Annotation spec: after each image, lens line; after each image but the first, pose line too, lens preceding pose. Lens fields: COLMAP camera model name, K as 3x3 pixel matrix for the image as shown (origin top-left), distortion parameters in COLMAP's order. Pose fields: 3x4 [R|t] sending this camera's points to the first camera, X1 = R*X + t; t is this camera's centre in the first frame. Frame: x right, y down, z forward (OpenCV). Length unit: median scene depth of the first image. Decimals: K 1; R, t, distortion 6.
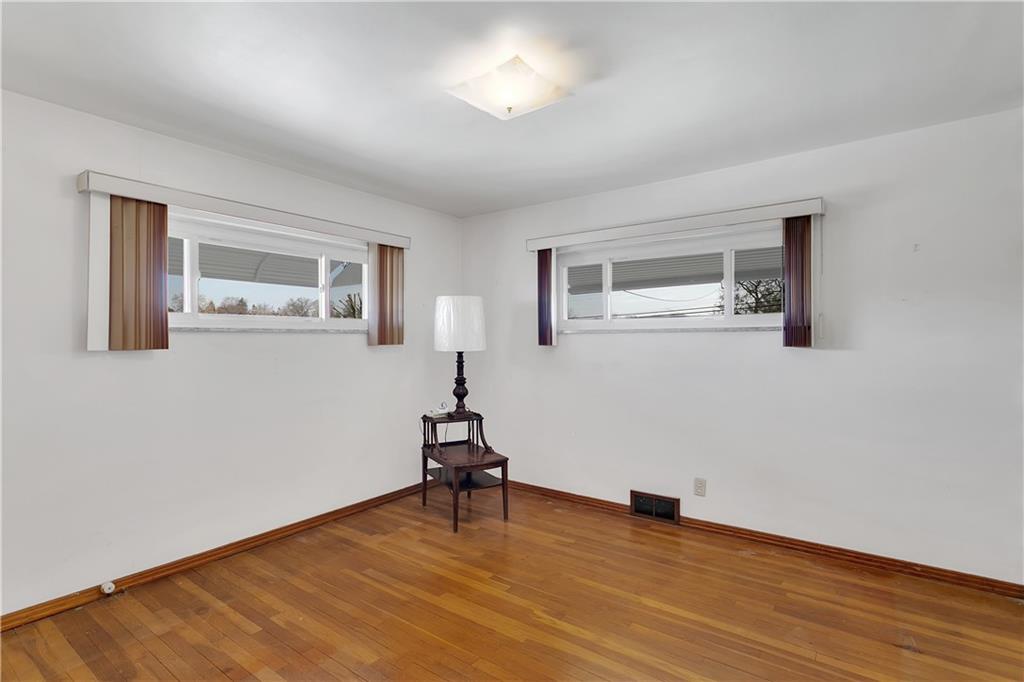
lens RADIAL K [[492.9, 0, 506.6], [0, 492.9, 338.2], [0, 0, 1]] dist [0.002093, 0.000336]
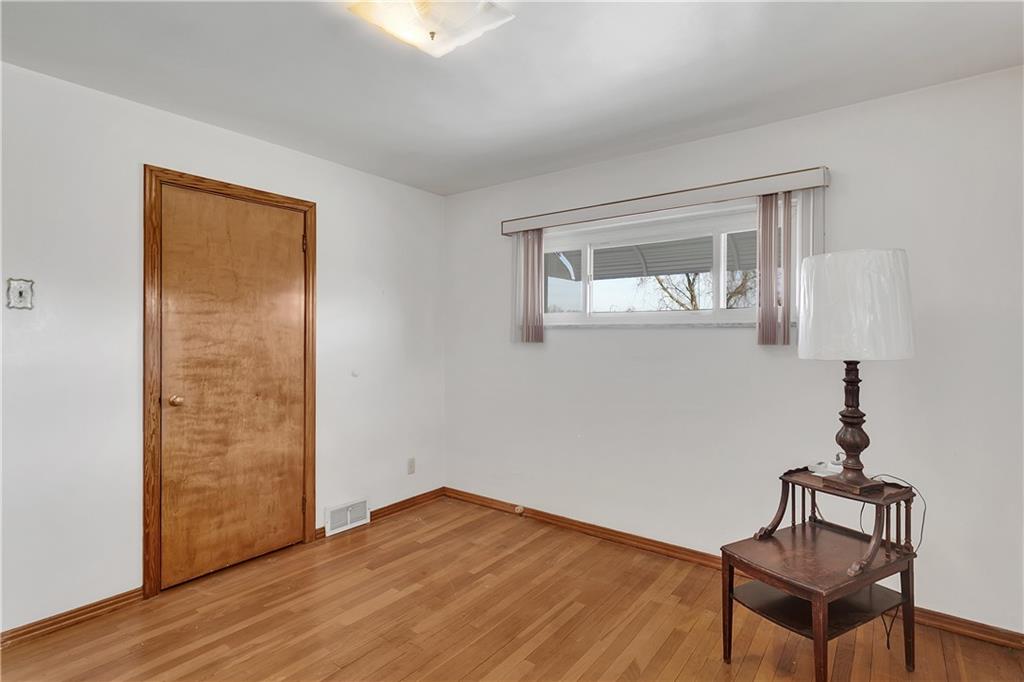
lens RADIAL K [[535.0, 0, 506.3], [0, 535.0, 336.7], [0, 0, 1]] dist [-0.003355, 0.000890]
pose [[-0.030777, 0.005496, -0.999511, 0.614878], [-0.004905, 0.999972, 0.005650, 0.000075], [0.999514, 0.005076, -0.030749, 0.849051]]
